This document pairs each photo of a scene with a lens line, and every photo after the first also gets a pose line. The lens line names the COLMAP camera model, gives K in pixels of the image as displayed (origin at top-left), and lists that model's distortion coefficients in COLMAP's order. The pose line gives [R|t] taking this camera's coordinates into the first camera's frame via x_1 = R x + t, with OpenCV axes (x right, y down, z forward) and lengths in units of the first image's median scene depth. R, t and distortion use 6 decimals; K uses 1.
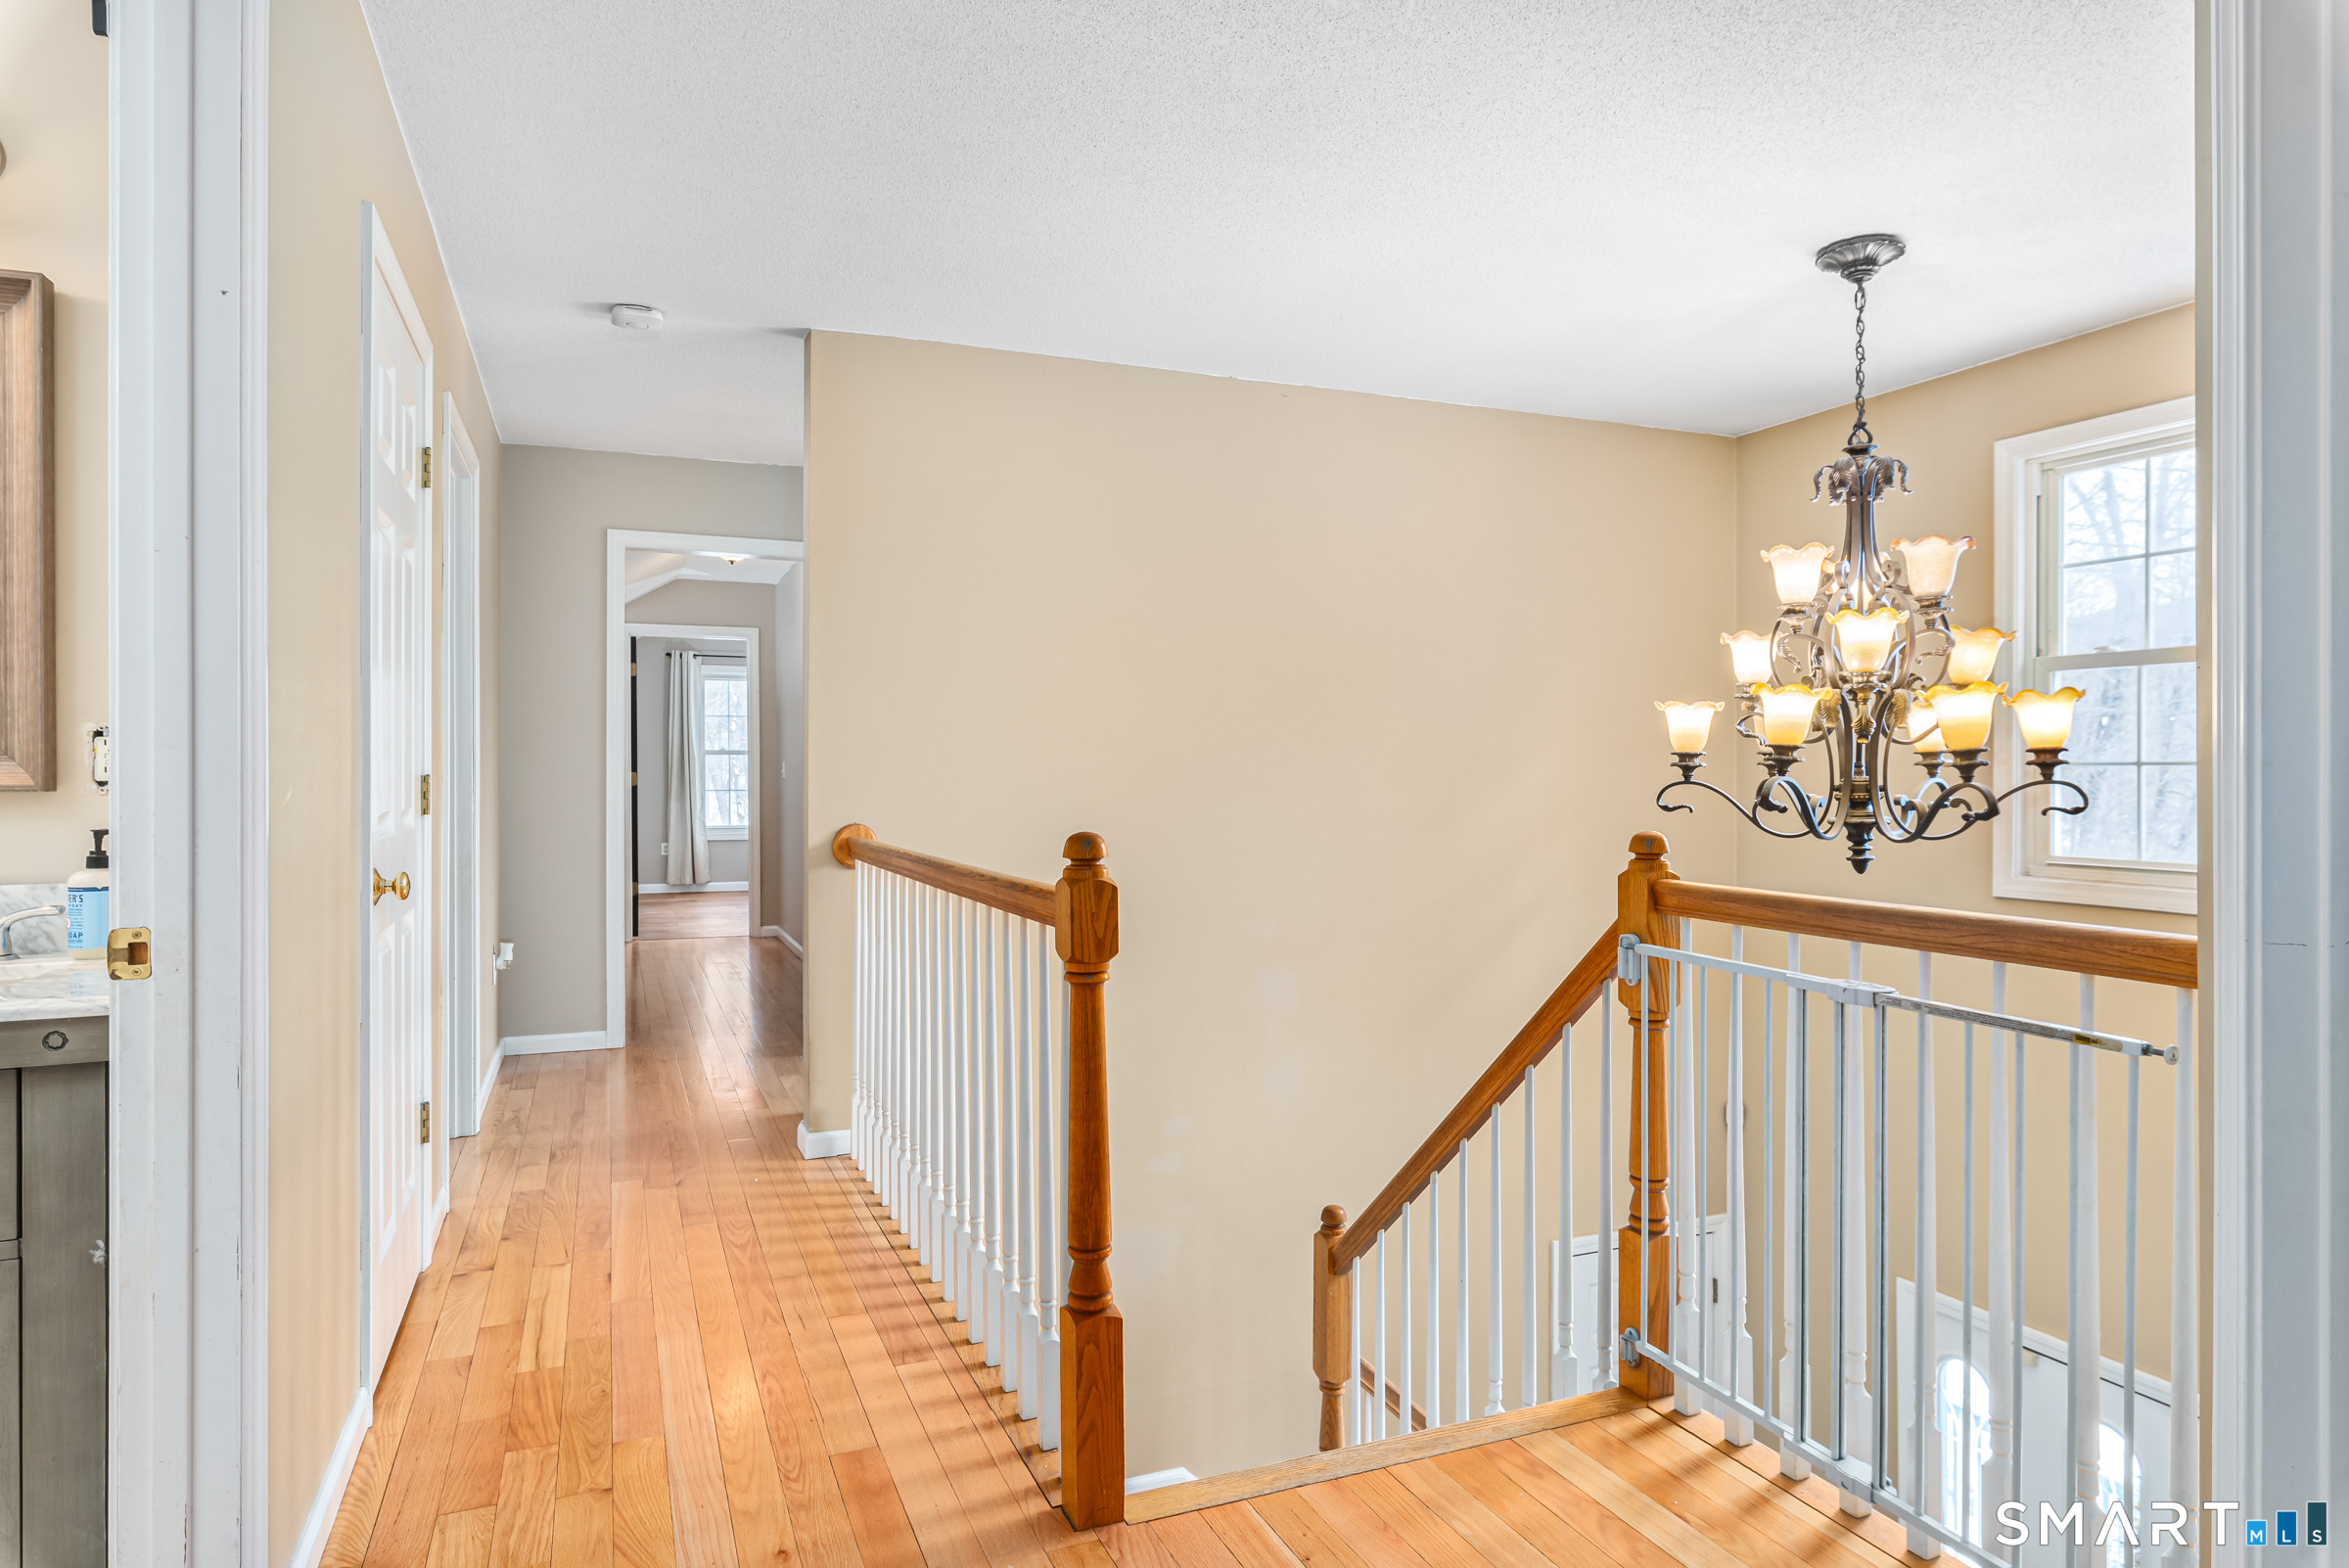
lens RADIAL K [[1334.6, 0, 1174.3], [0, 1334.6, 774.0], [0, 0, 1]] dist [-0.016514, -0.000277]
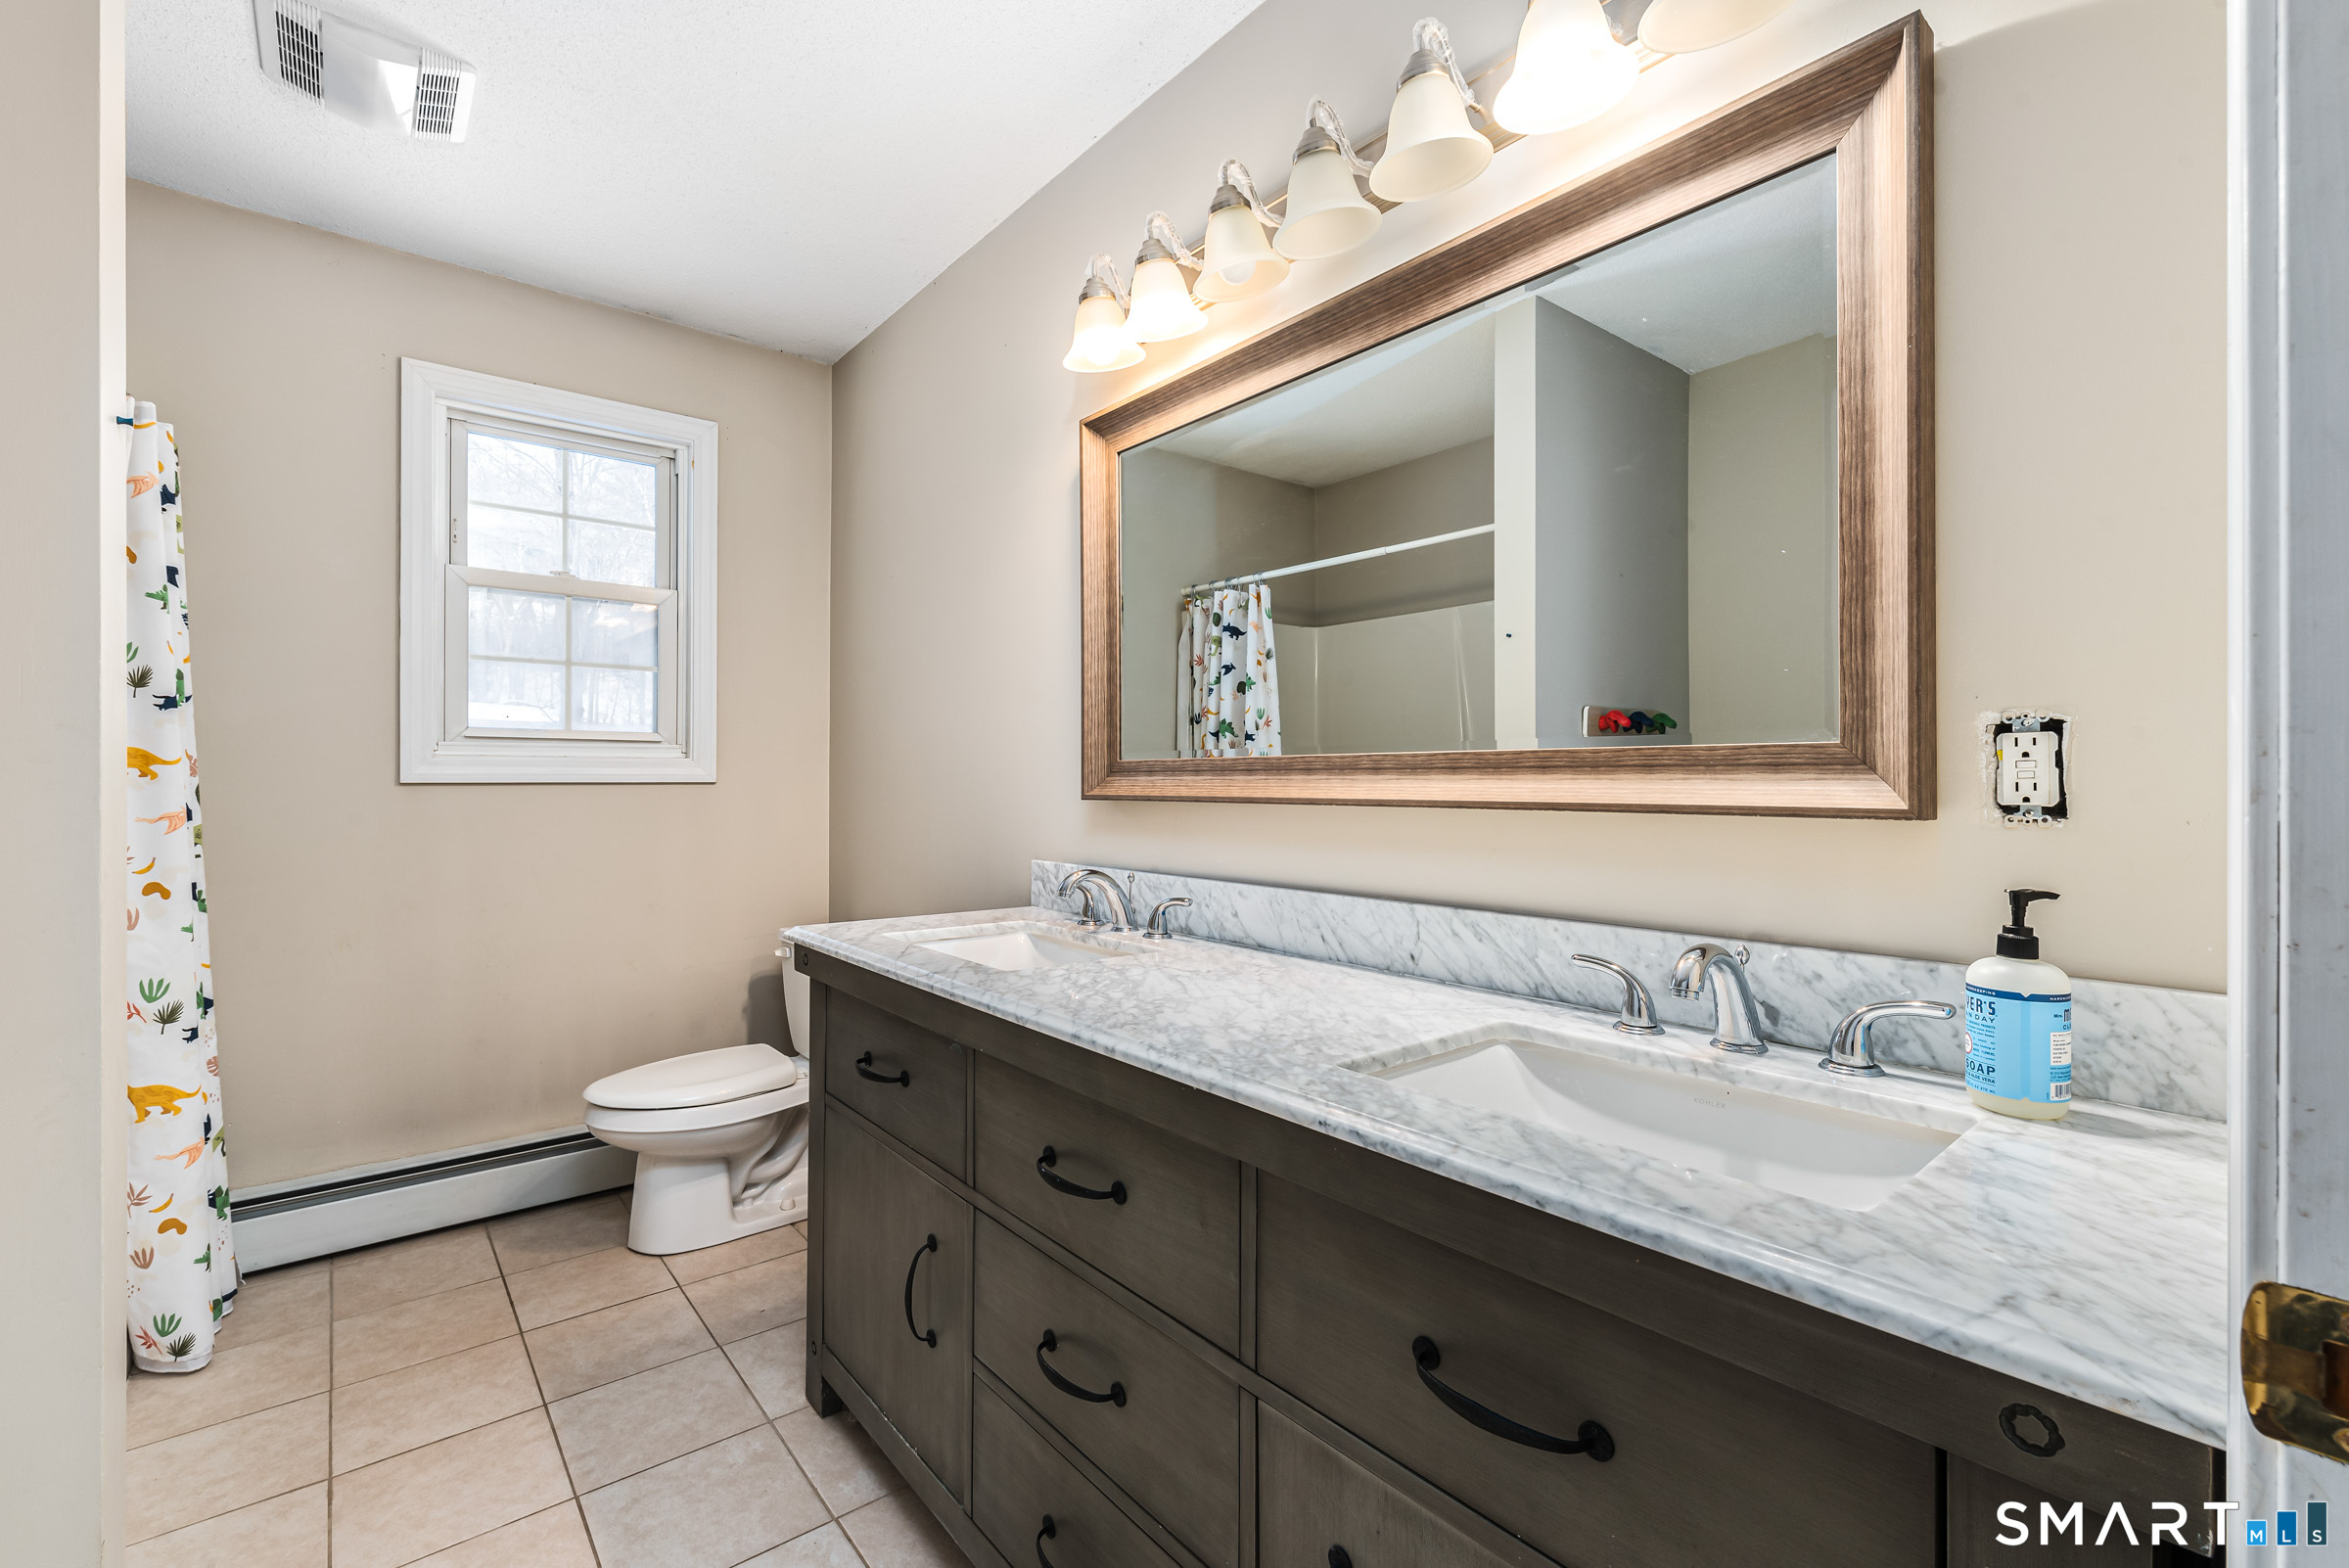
lens RADIAL K [[1020.7, 0, 1173.1], [0, 1020.7, 777.5], [0, 0, 1]] dist [0.001493, 0.000275]
pose [[0.290042, -0.002428, -0.957011, -0.487781], [-0.004768, 0.999981, -0.003982, -0.003996], [0.957002, 0.005718, 0.290025, 0.507426]]
